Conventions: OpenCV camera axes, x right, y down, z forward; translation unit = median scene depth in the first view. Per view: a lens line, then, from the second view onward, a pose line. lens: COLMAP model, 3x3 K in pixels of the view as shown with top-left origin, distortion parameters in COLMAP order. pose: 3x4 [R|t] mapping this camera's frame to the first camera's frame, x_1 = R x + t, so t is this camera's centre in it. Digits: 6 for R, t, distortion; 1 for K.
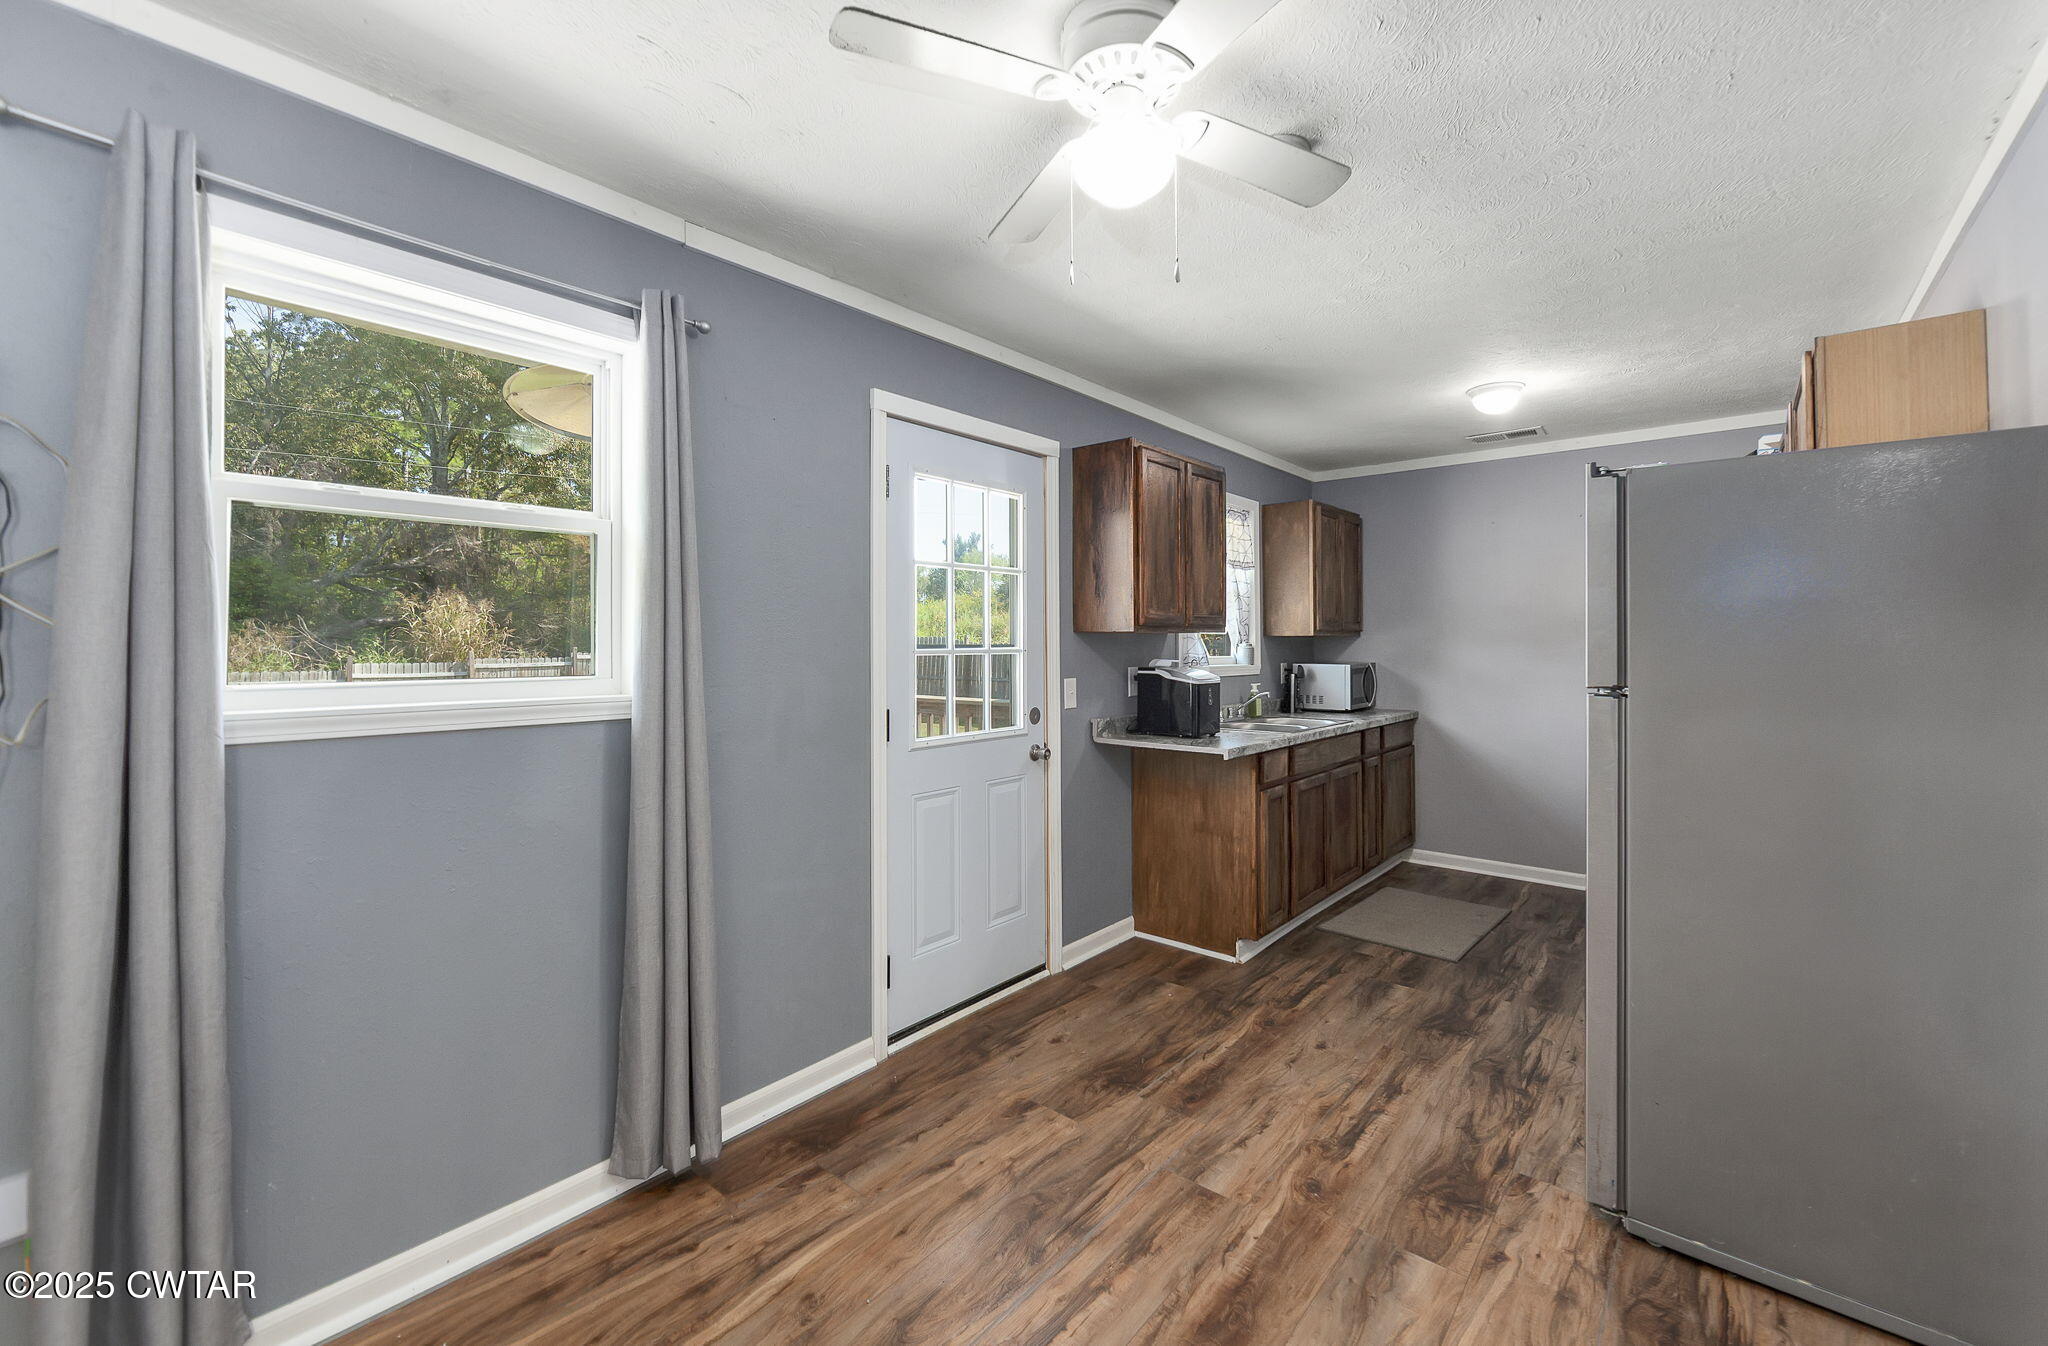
lens RADIAL K [[842.8, 0, 1035.9], [0, 842.8, 633.6], [0, 0, 1]] dist [-0.000253, -0.000016]
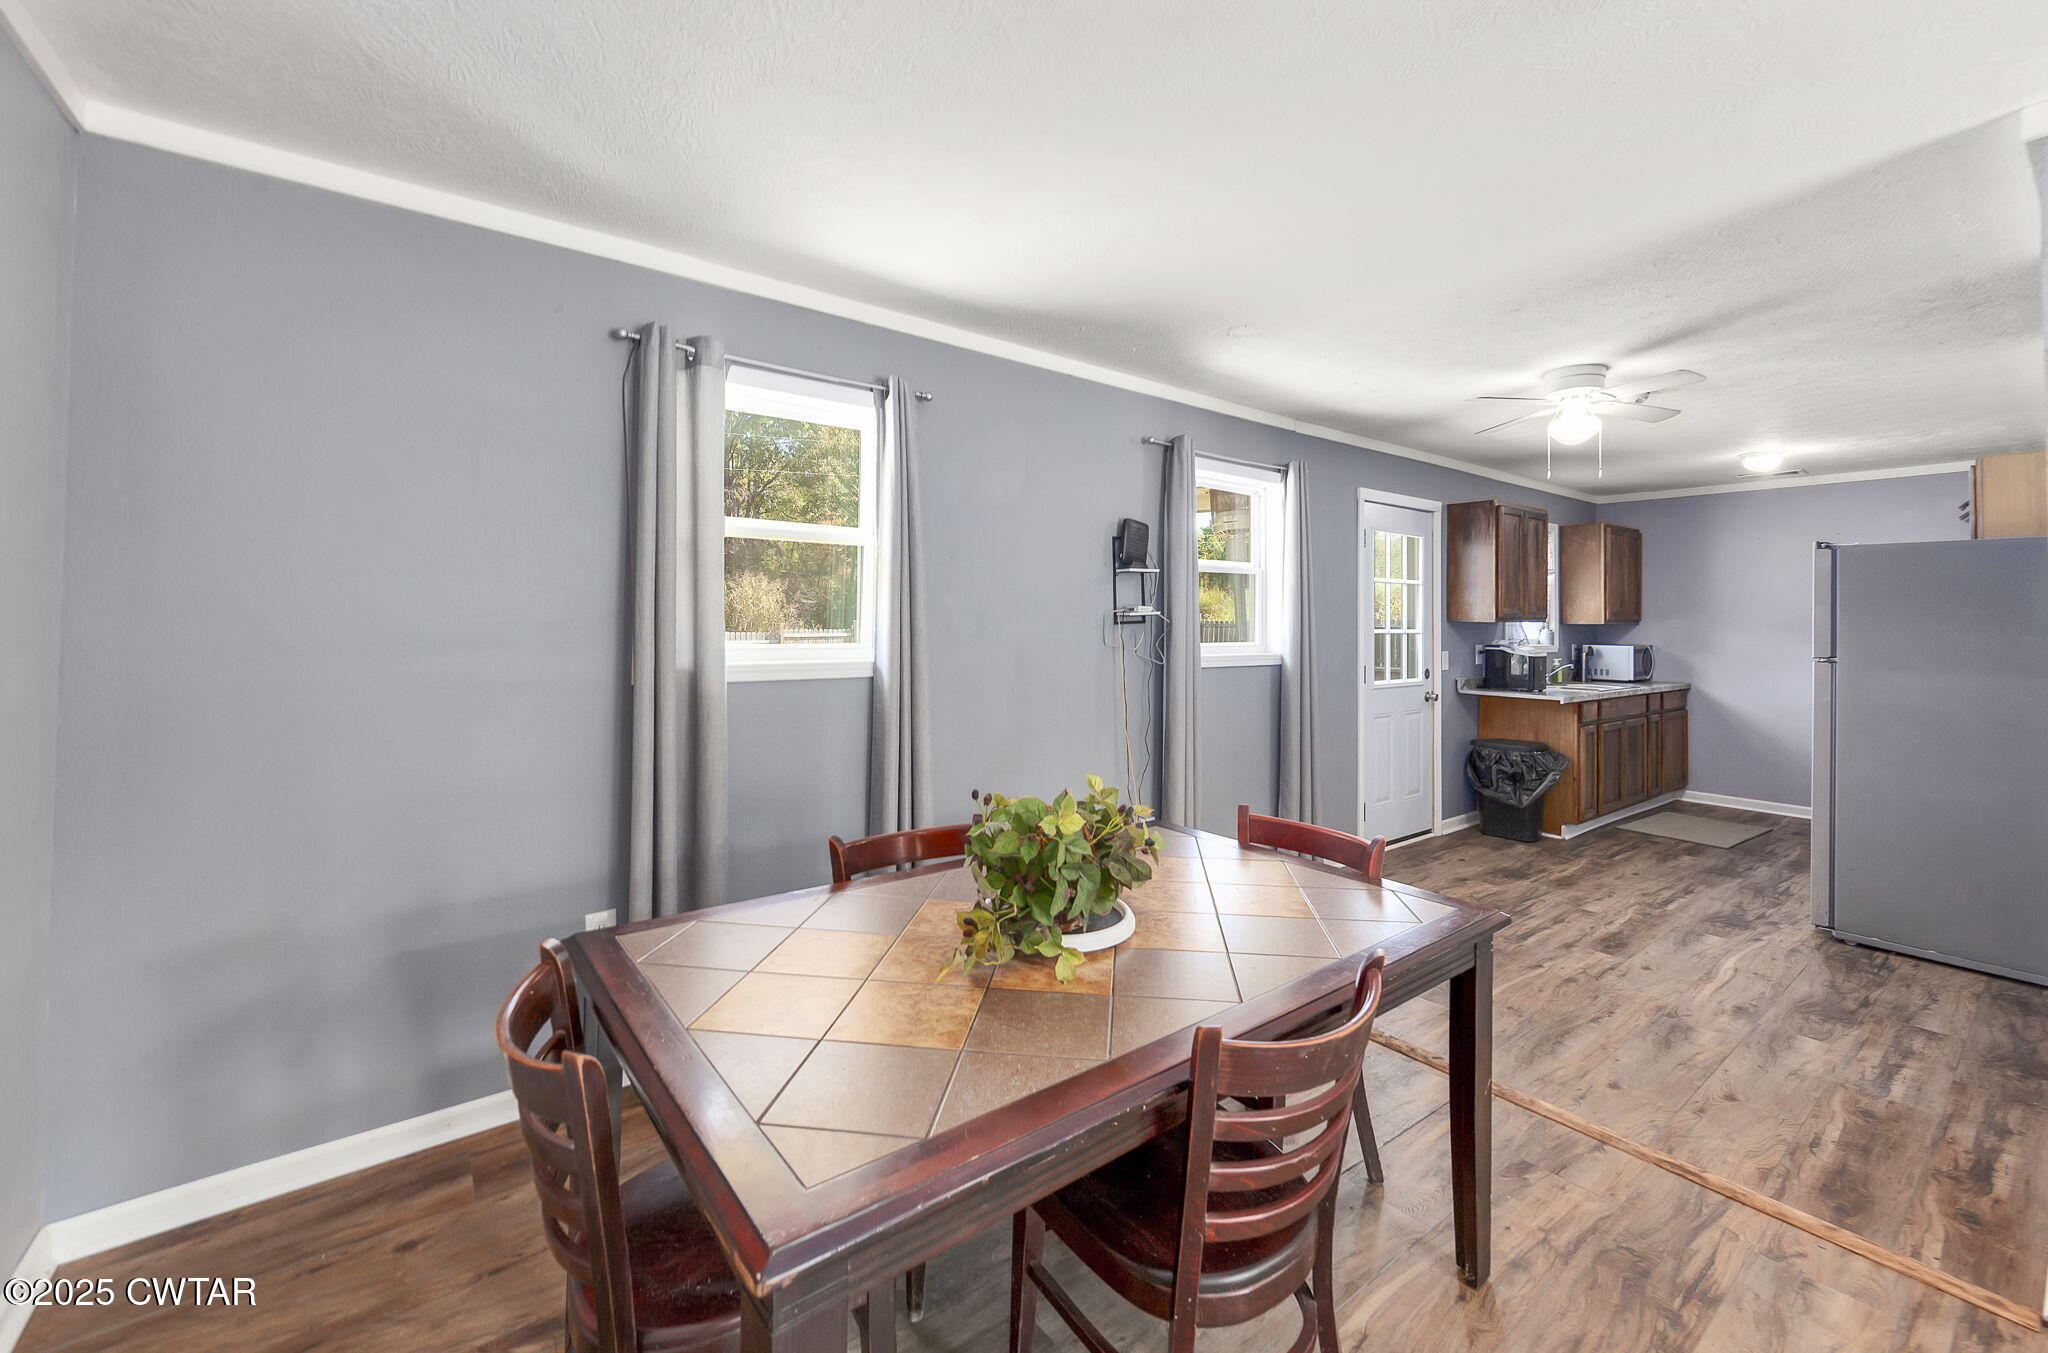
lens RADIAL K [[837.1, 0, 1028.6], [0, 837.1, 615.2], [0, 0, 1]] dist [-0.003254, -0.001022]
pose [[0.975213, 0.006728, -0.221167, -0.384937], [-0.006248, 0.999976, 0.002867, -0.014046], [0.221181, -0.001414, 0.975232, -0.715064]]
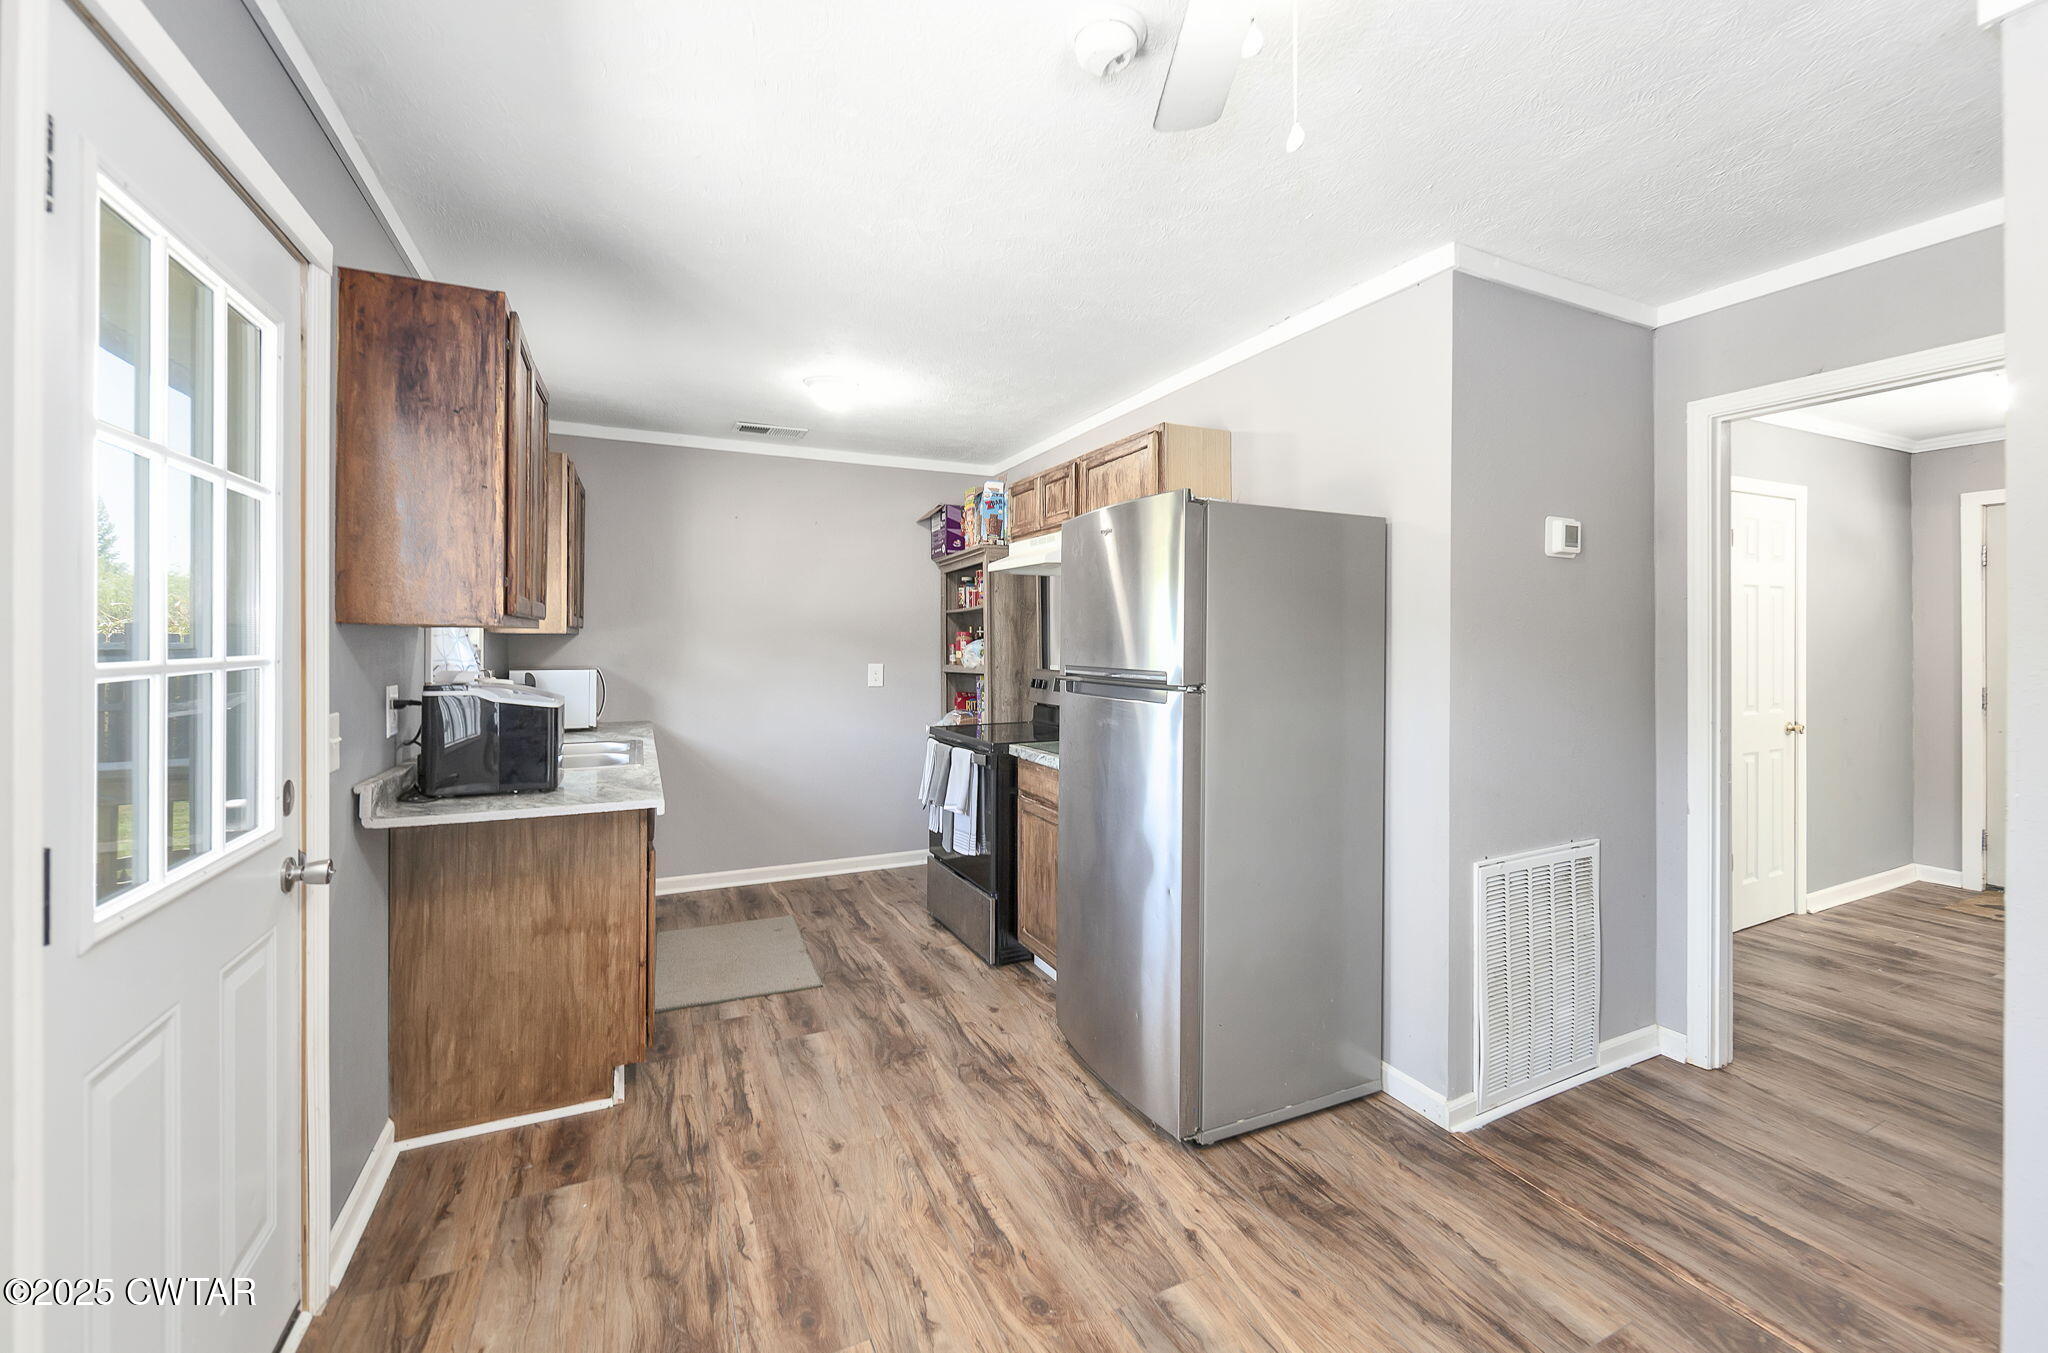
lens RADIAL K [[831.5, 0, 1077.4], [0, 831.5, 634.1], [0, 0, 1]] dist [-0.000145, -0.000279]
pose [[0.398202, 0.011726, 0.917223, -0.250530], [-0.015143, 0.999866, -0.006208, 0.001288], [-0.917173, -0.011418, 0.398326, 0.394024]]
